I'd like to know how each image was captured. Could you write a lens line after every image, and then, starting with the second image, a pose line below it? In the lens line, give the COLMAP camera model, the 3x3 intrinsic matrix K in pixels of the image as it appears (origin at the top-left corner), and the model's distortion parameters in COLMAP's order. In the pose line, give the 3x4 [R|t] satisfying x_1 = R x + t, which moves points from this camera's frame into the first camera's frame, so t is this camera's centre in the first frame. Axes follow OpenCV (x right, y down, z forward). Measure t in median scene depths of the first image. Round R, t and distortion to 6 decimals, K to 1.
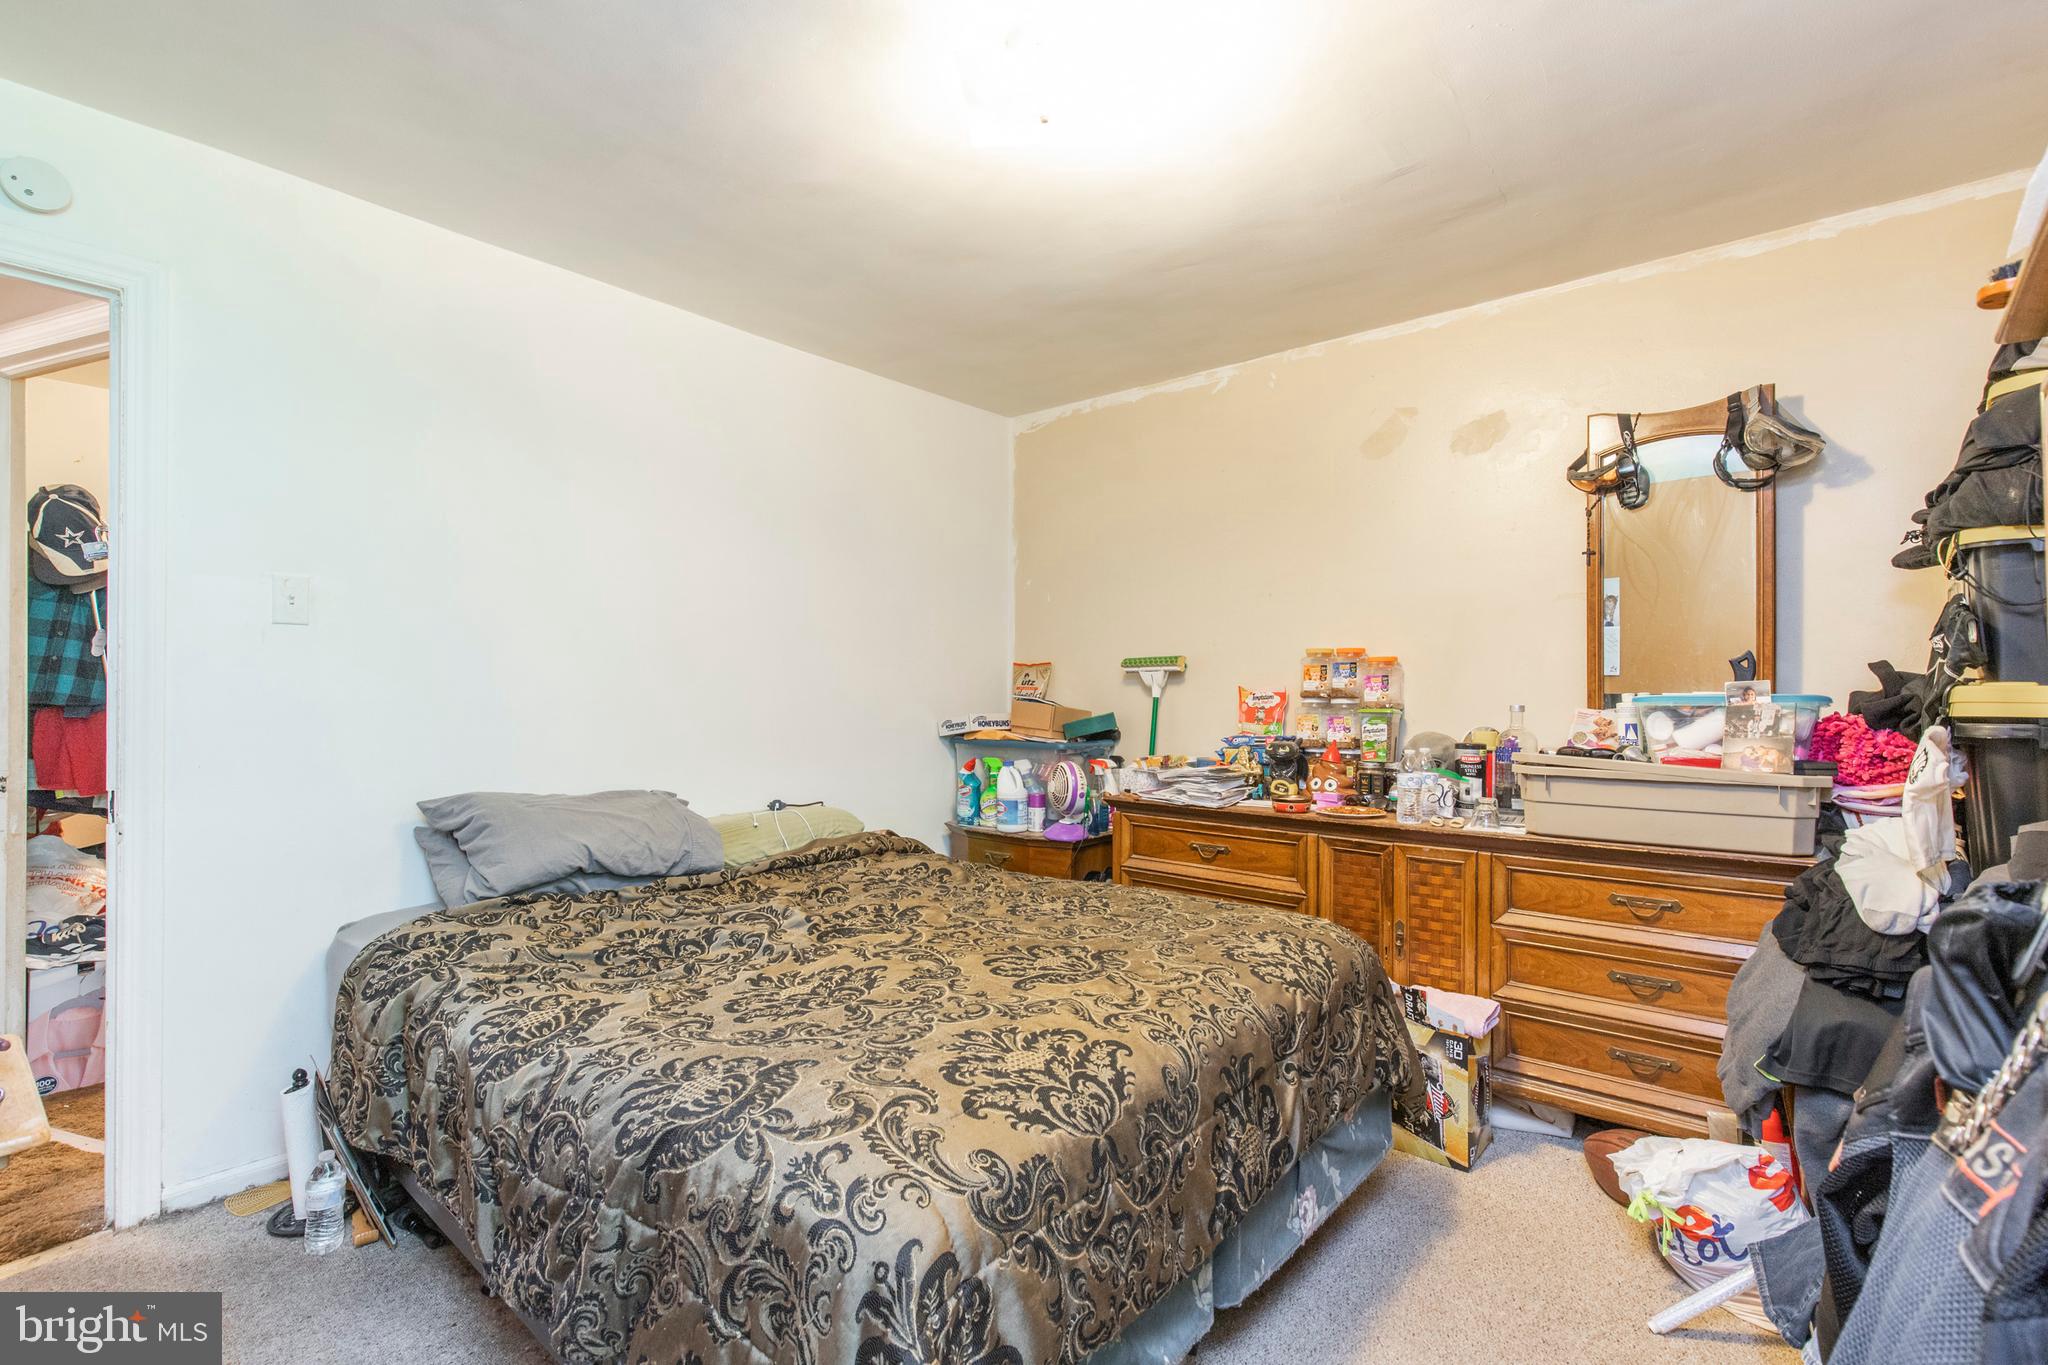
lens RADIAL K [[945.5, 0, 1013.7], [0, 945.5, 688.6], [0, 0, 1]] dist [0.003856, -0.000594]
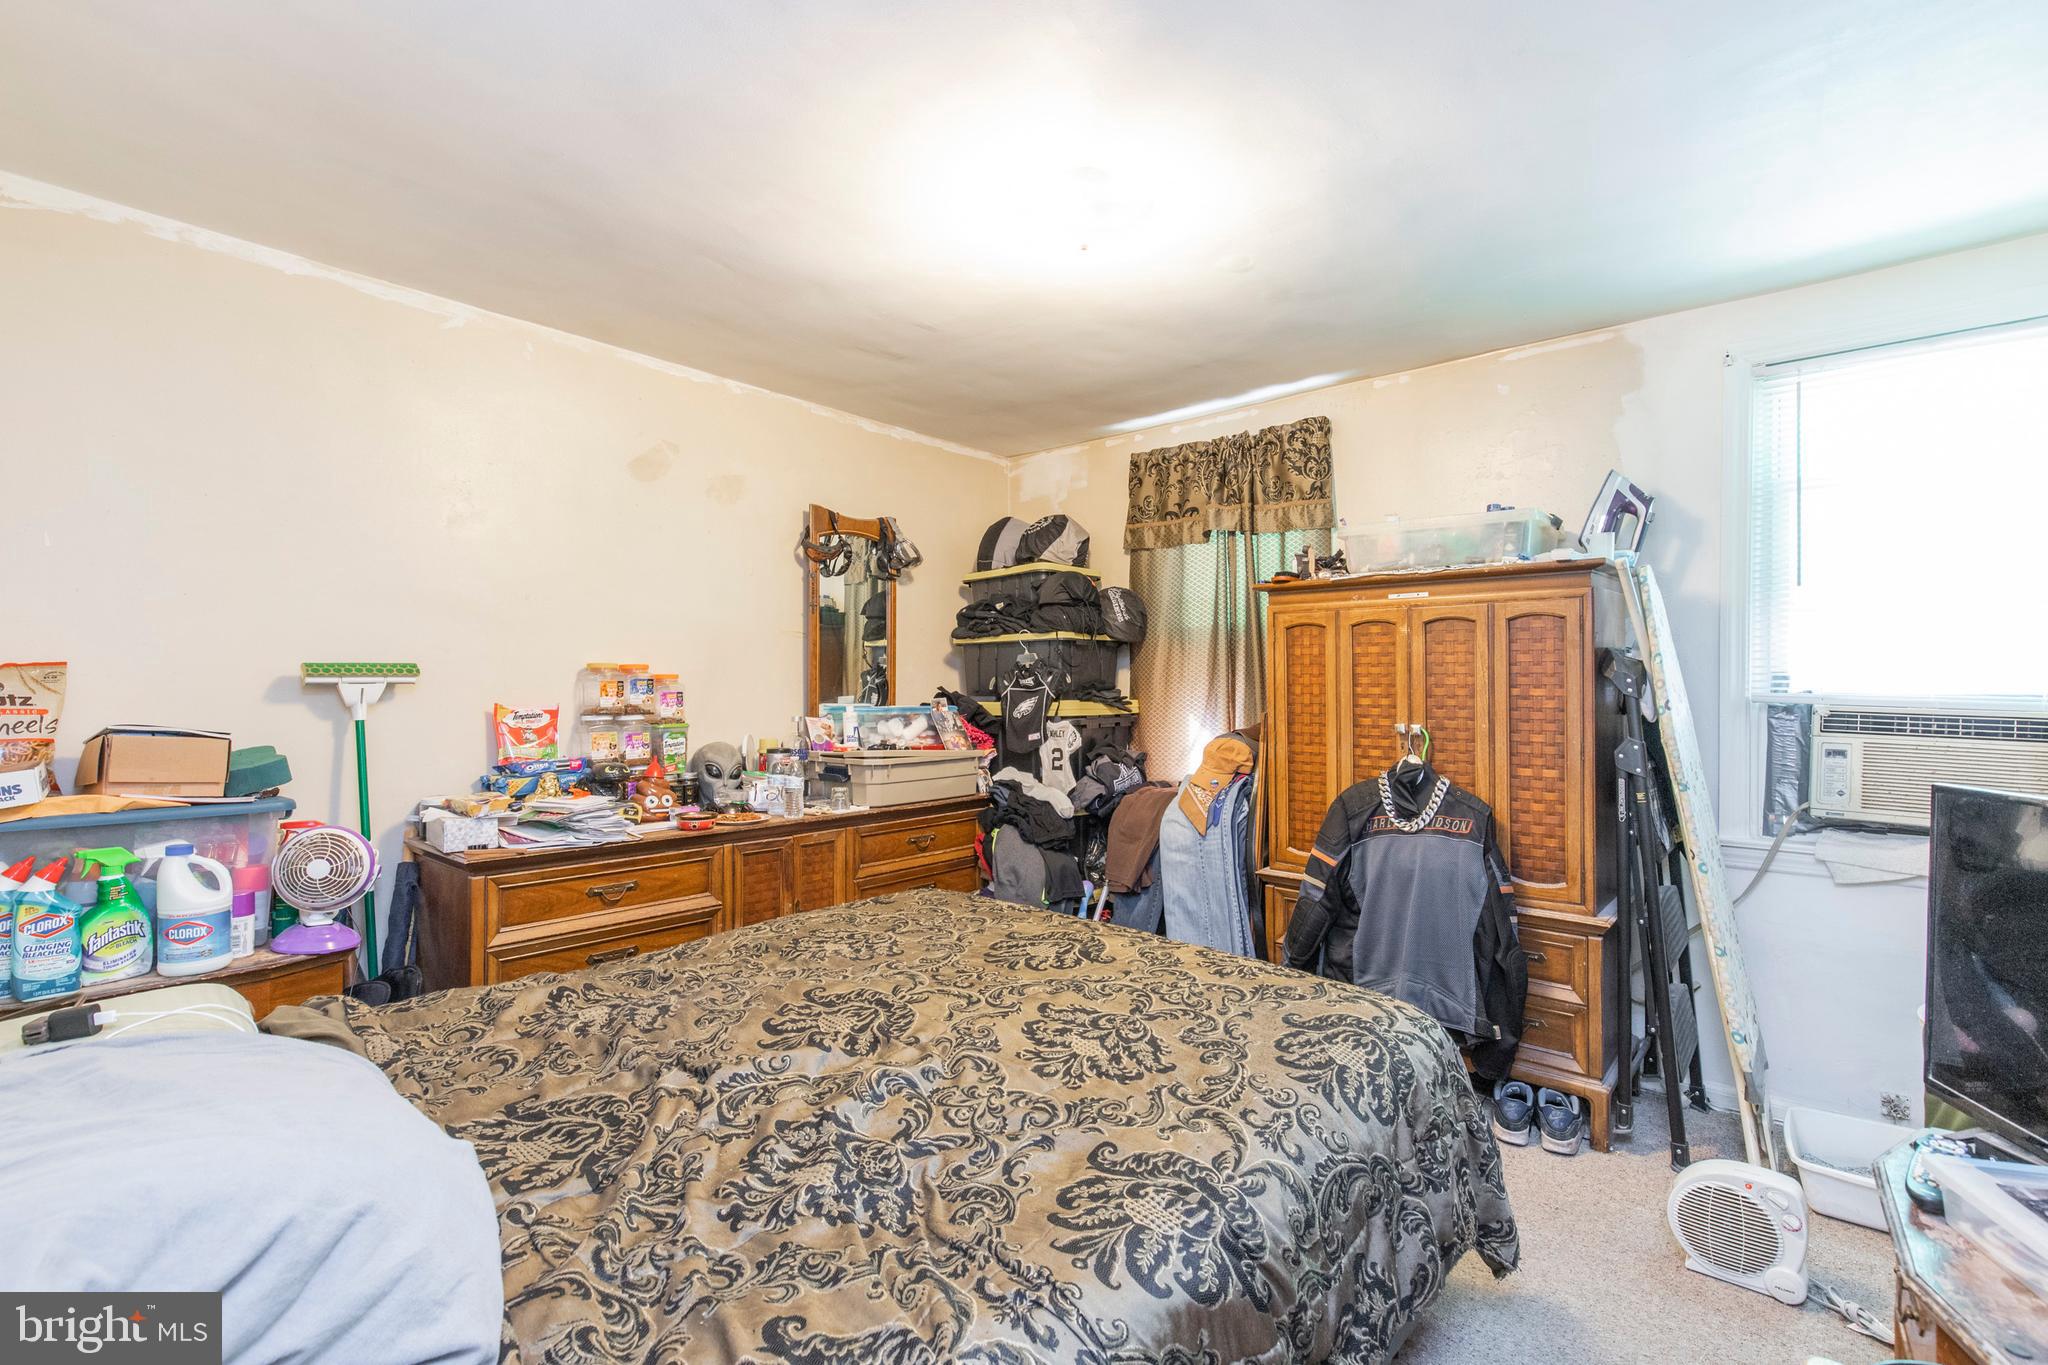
lens RADIAL K [[945.5, 0, 1013.5], [0, 945.5, 686.2], [0, 0, 1]] dist [0.003856, -0.000594]
pose [[0.003366, 0.001521, 0.999993, -0.737704], [-0.003963, 0.999991, -0.001508, -0.022559], [-0.999986, -0.003958, 0.003372, 0.678701]]
